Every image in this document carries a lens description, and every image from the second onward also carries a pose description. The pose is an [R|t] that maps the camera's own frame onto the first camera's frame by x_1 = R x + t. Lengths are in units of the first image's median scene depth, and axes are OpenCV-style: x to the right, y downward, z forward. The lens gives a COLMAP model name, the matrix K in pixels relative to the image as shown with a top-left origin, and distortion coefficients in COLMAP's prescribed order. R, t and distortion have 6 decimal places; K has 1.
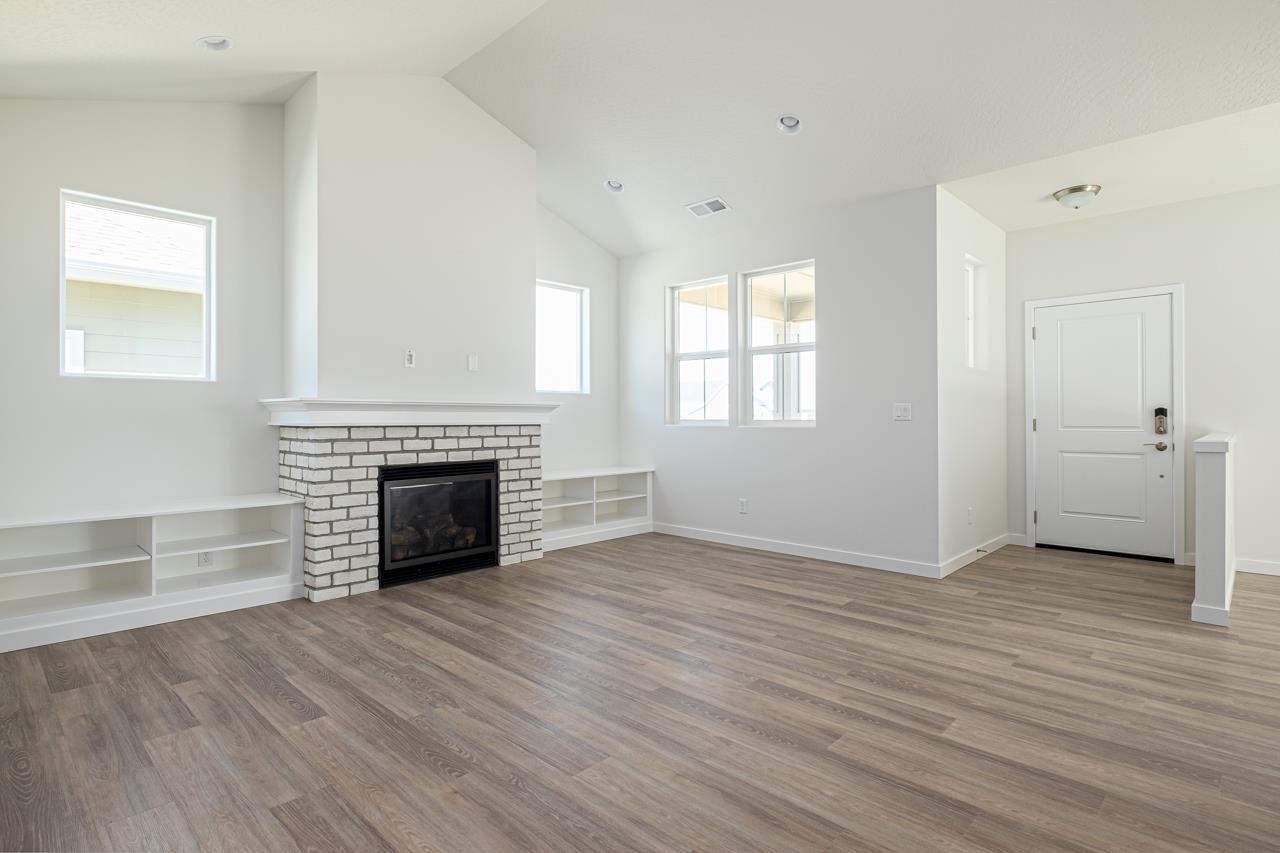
lens RADIAL K [[649.3, 0, 637.4], [0, 649.3, 416.3], [0, 0, 1]] dist [0.001994, 0.000363]
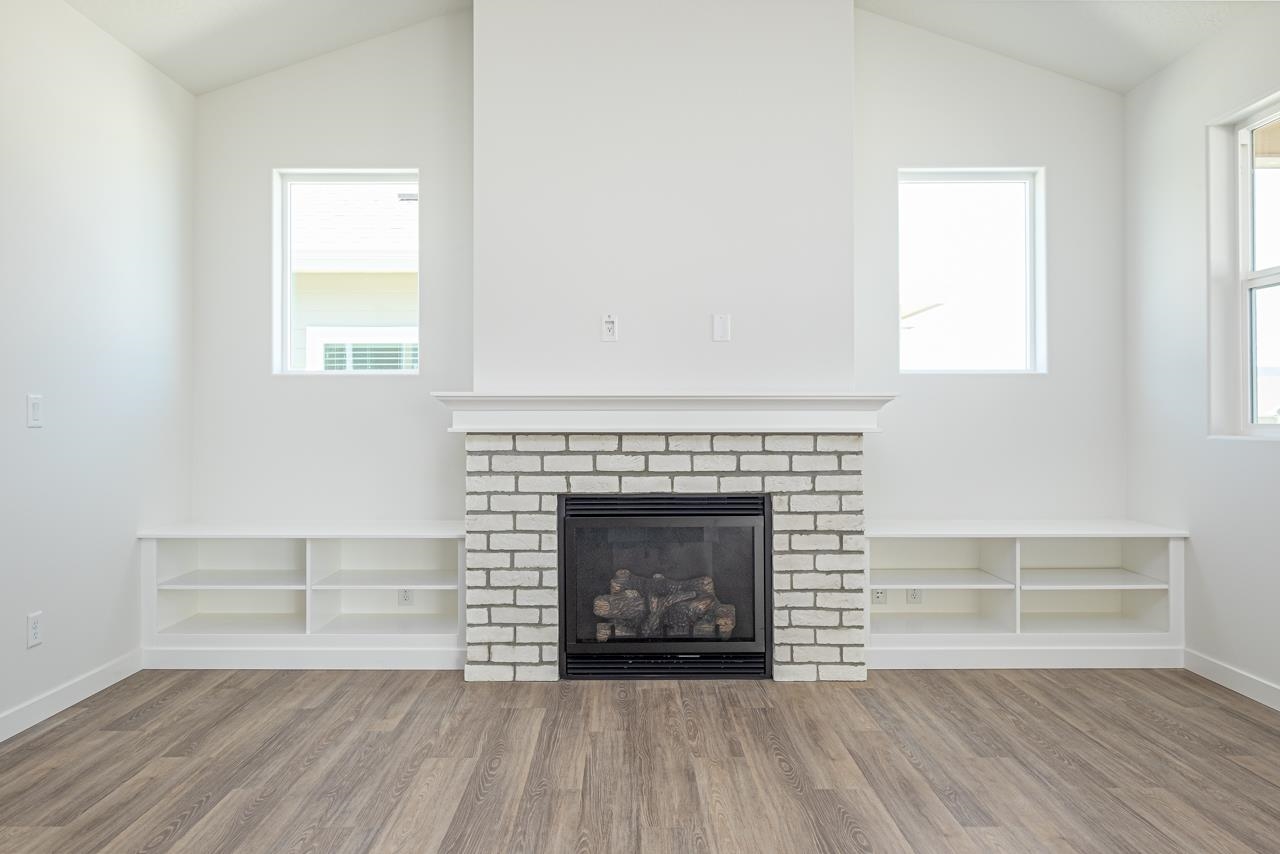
lens RADIAL K [[869.5, 0, 640.0], [0, 869.5, 427.0], [0, 0, 1]] dist [0.001448, -0.002867]
pose [[0.697036, 0.003792, -0.717026, 0.284286], [0.001365, 0.999977, 0.006616, 0.003314], [0.717035, -0.005590, 0.697015, 0.431756]]
